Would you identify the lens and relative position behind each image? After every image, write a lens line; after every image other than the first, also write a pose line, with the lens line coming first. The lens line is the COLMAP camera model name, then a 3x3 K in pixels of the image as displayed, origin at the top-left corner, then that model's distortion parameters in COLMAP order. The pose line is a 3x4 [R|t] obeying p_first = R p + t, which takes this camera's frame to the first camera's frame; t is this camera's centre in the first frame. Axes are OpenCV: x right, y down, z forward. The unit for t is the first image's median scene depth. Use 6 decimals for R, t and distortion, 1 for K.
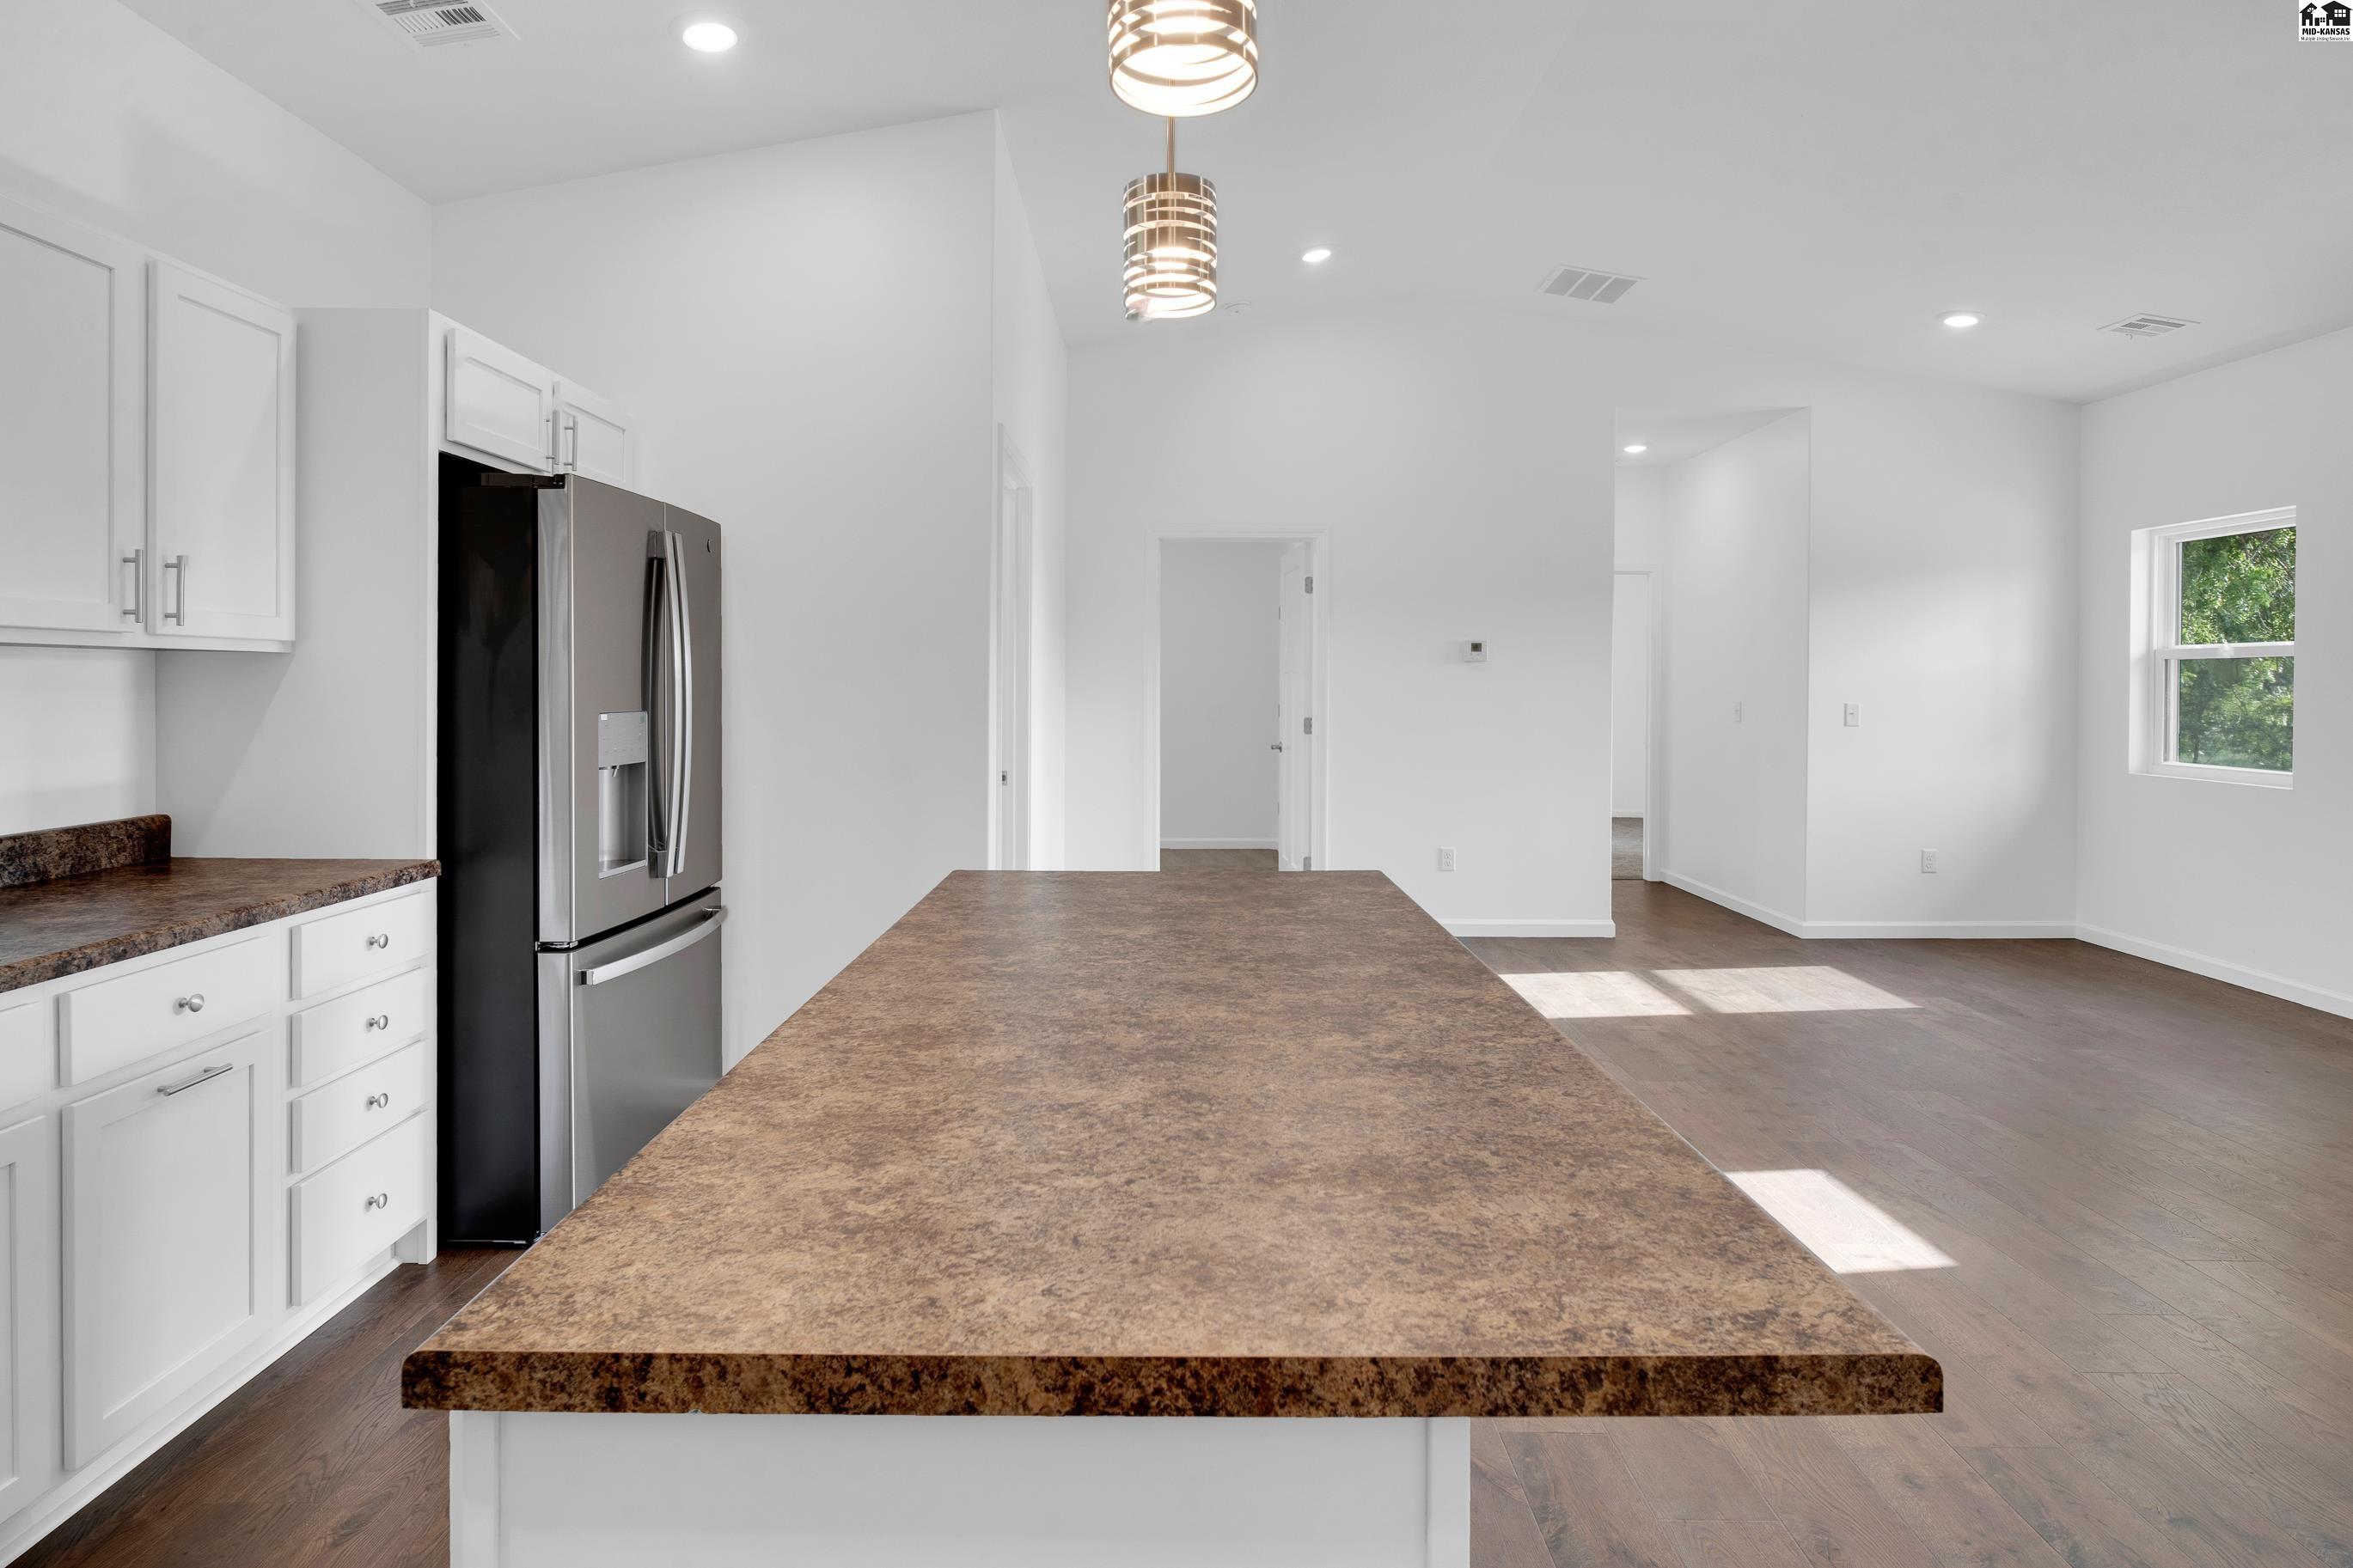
lens RADIAL K [[1235.2, 0, 1137.6], [0, 1235.2, 687.4], [0, 0, 1]] dist [-0.007136, 0.000696]
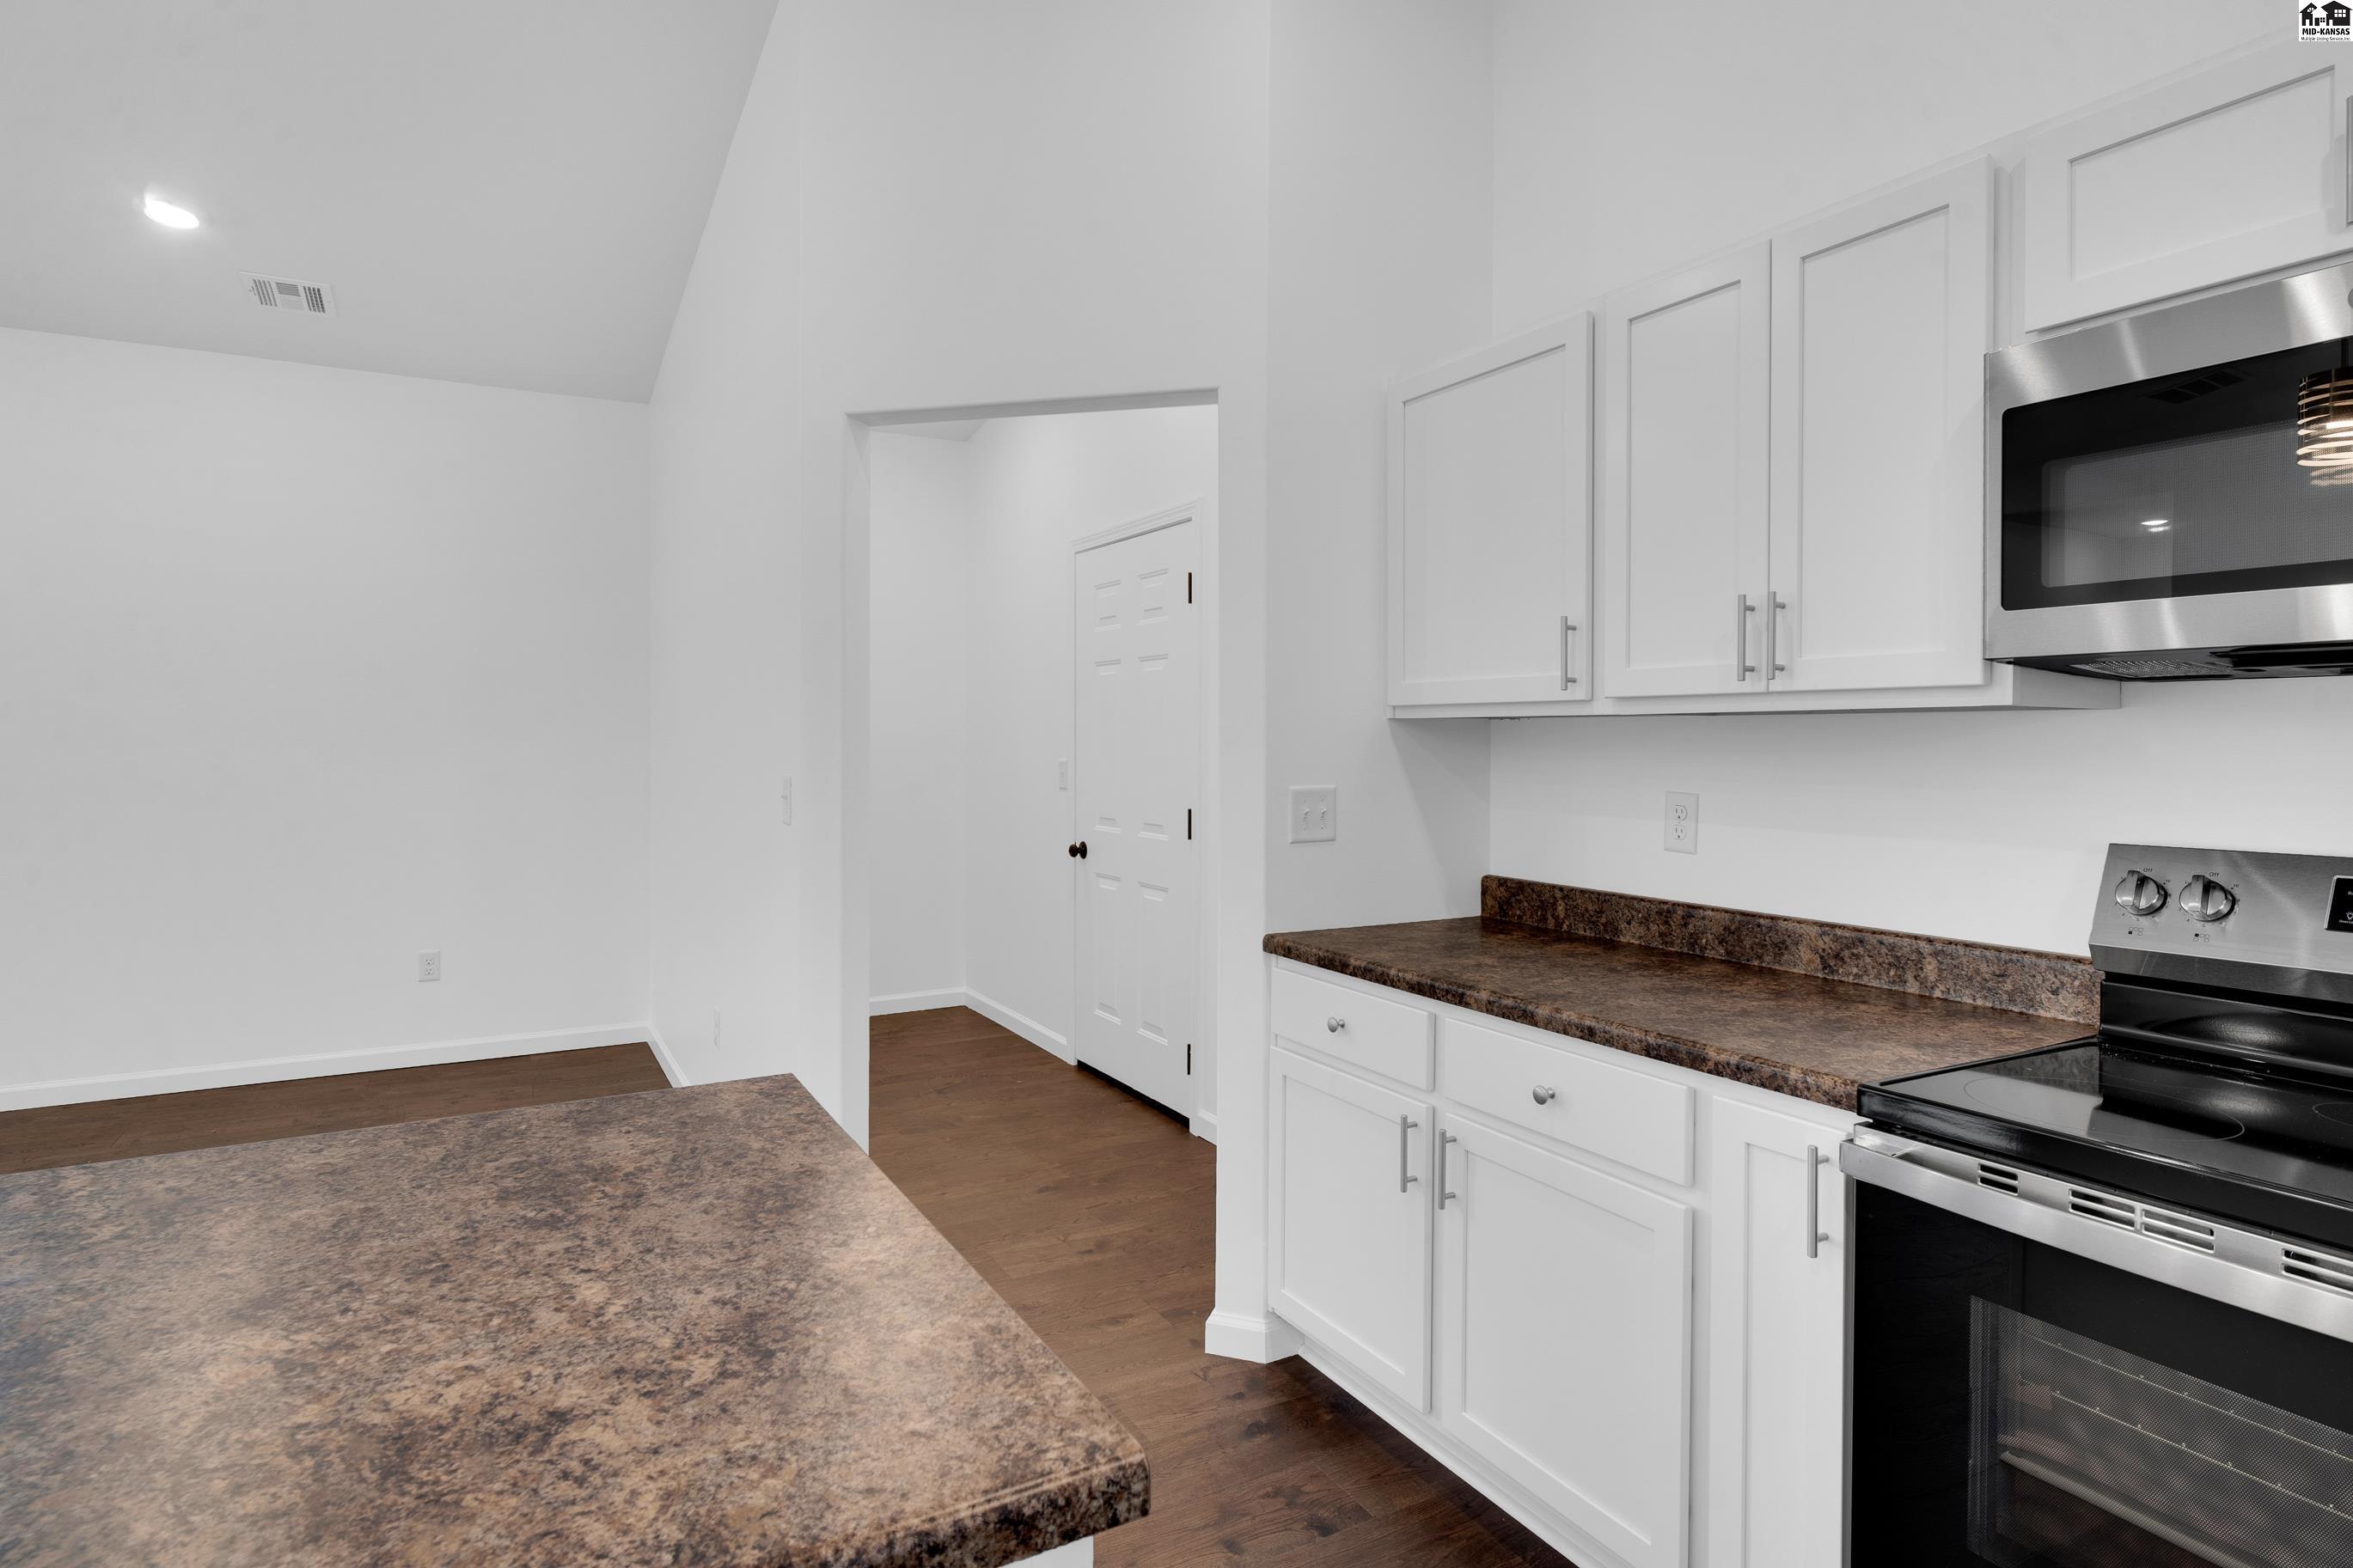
lens RADIAL K [[1235.2, 0, 1180.2], [0, 1235.2, 751.7], [0, 0, 1]] dist [-0.007136, 0.000696]
pose [[-0.513138, -0.015430, 0.858167, -0.368579], [-0.000211, 0.999841, 0.017851, -0.006636], [-0.858306, 0.008979, -0.513060, 0.377308]]
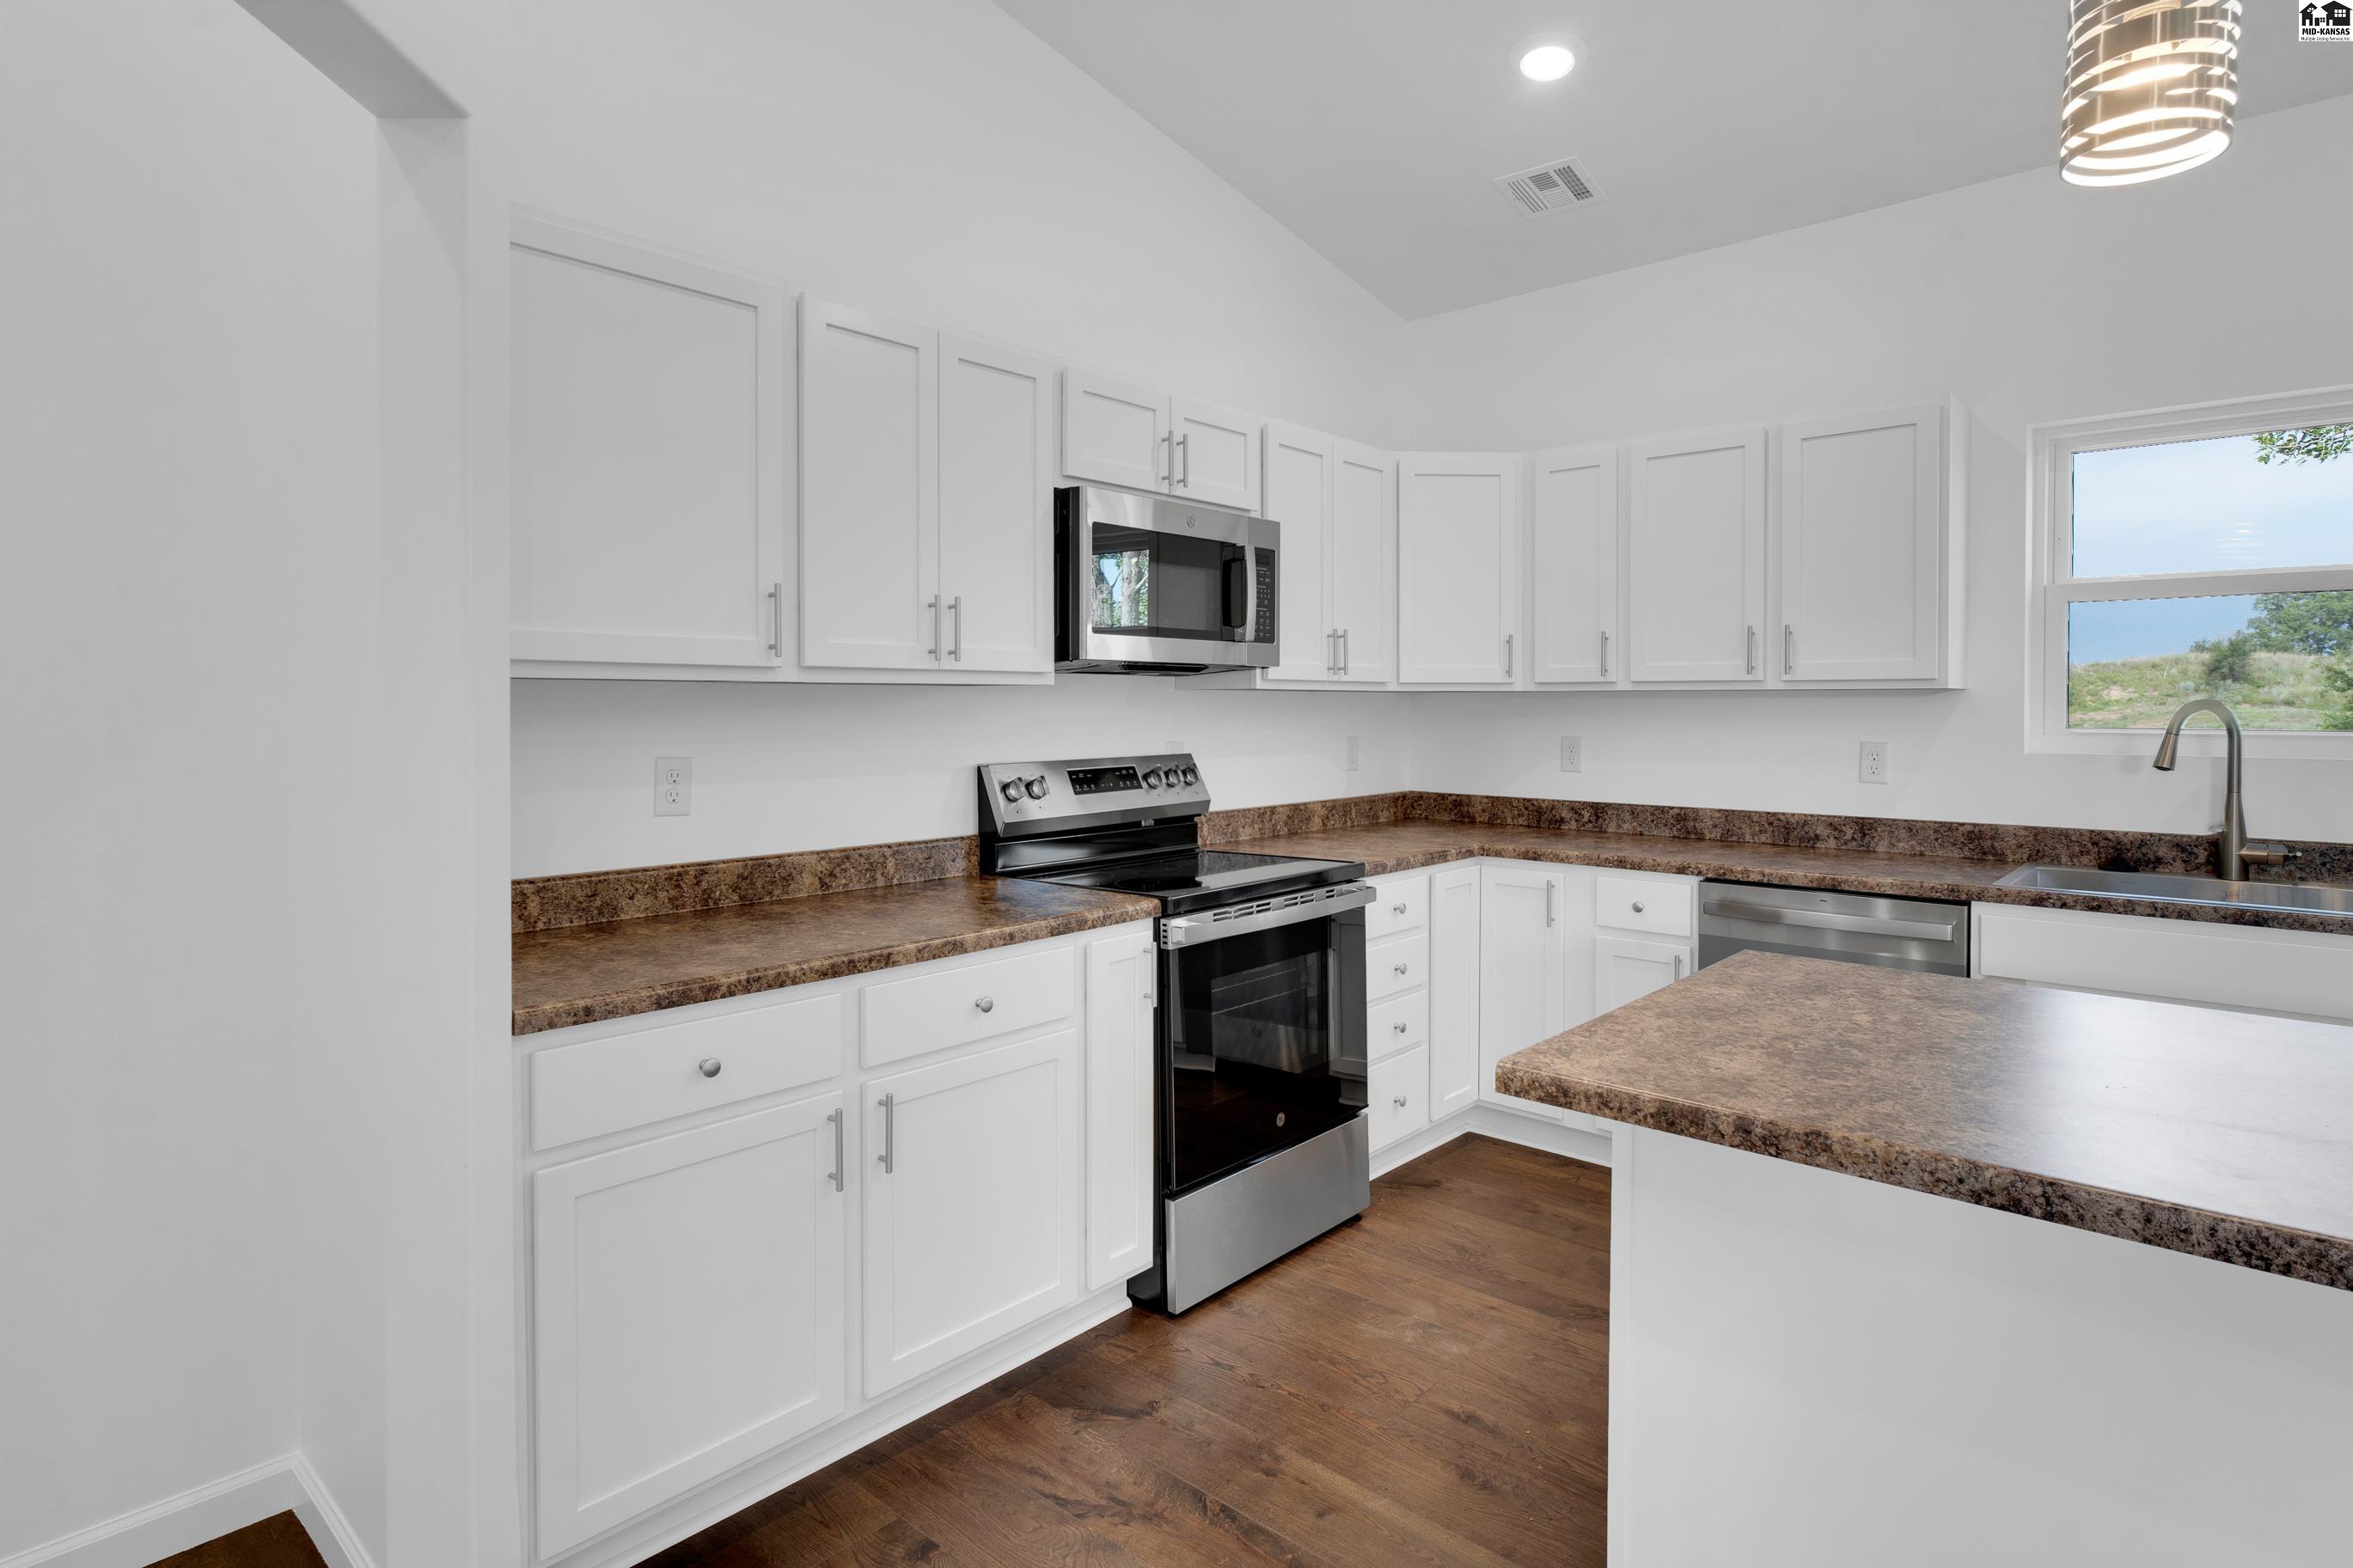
lens RADIAL K [[1235.2, 0, 1165.6], [0, 1235.2, 729.8], [0, 0, 1]] dist [-0.007136, 0.000696]
pose [[-0.655304, 0.010140, -0.755297, 0.626737], [-0.008671, 0.999743, 0.020945, -0.003439], [0.755316, 0.020274, -0.655047, 0.473356]]
